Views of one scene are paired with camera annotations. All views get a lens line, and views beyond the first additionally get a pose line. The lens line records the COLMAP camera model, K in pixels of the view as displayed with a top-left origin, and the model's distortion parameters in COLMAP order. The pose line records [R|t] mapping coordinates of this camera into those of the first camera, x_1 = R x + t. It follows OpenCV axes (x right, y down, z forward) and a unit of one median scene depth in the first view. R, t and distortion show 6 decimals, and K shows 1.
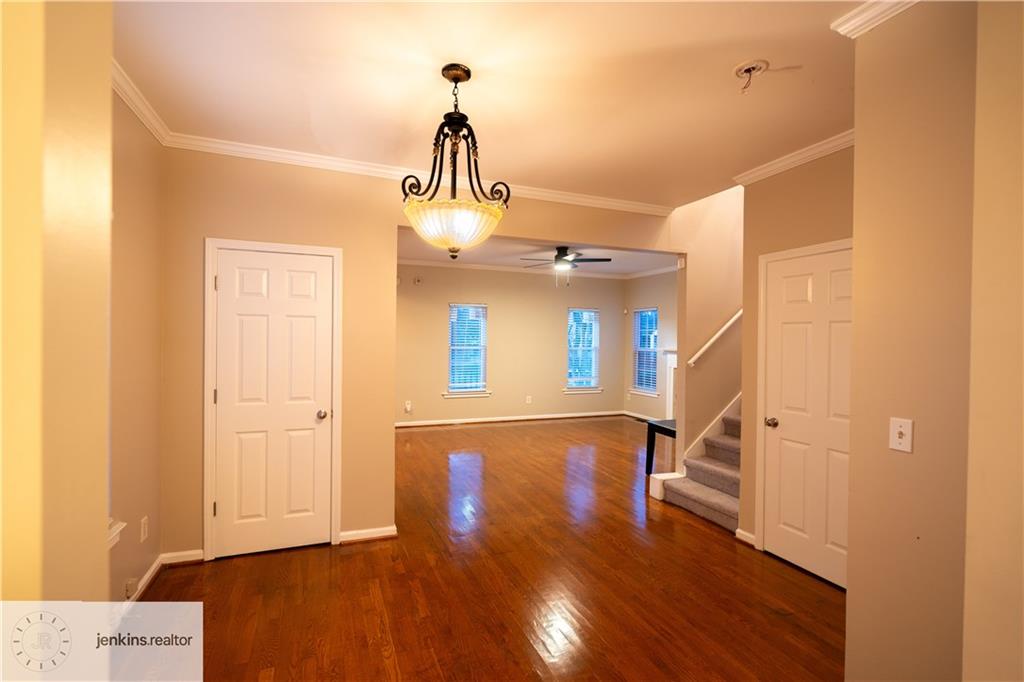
lens RADIAL K [[466.6, 0, 500.4], [0, 466.6, 346.8], [0, 0, 1]] dist [-0.017490, 0.004857]
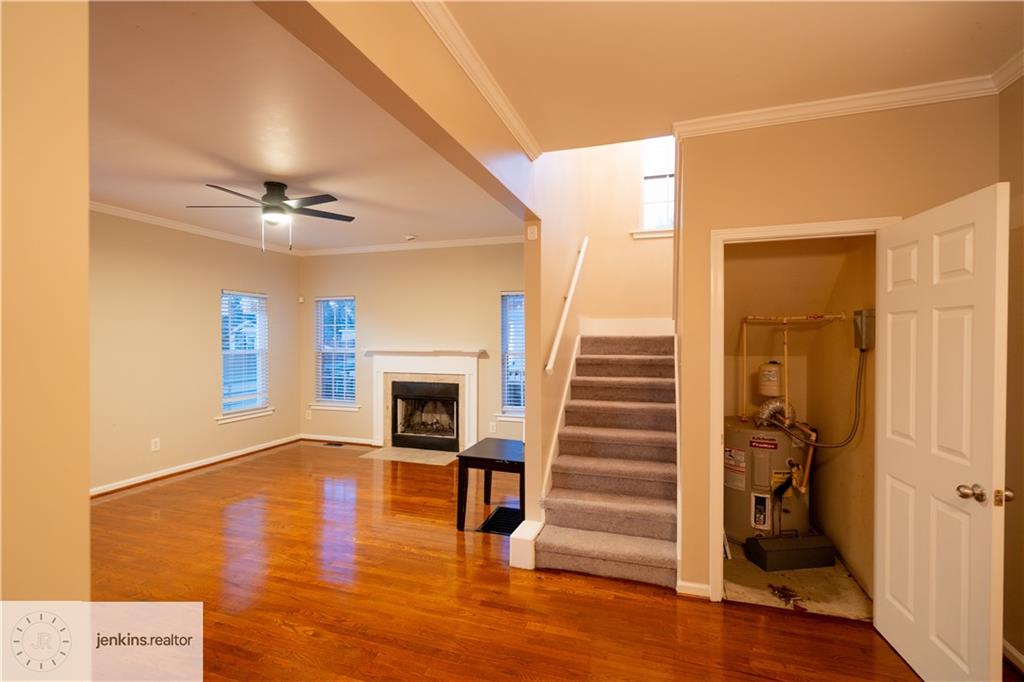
lens RADIAL K [[466.6, 0, 507.5], [0, 466.6, 348.3], [0, 0, 1]] dist [-0.017490, 0.004857]
pose [[0.628160, -0.027761, 0.777589, -0.203627], [0.020041, 0.999609, 0.019497, -0.013821], [-0.777826, 0.003336, 0.628471, 0.577097]]
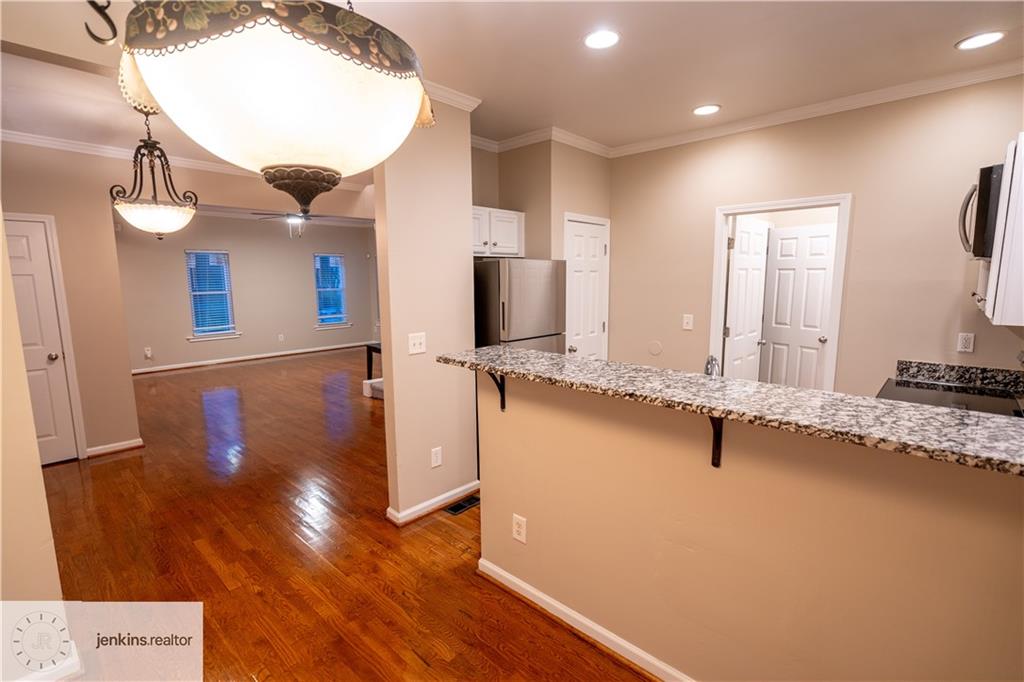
lens RADIAL K [[466.6, 0, 508.6], [0, 466.6, 342.7], [0, 0, 1]] dist [-0.017490, 0.004857]
pose [[0.894378, -0.083177, 0.439511, 0.108623], [0.026635, 0.990719, 0.133291, -0.013230], [-0.446519, -0.107506, 0.888293, -0.422926]]
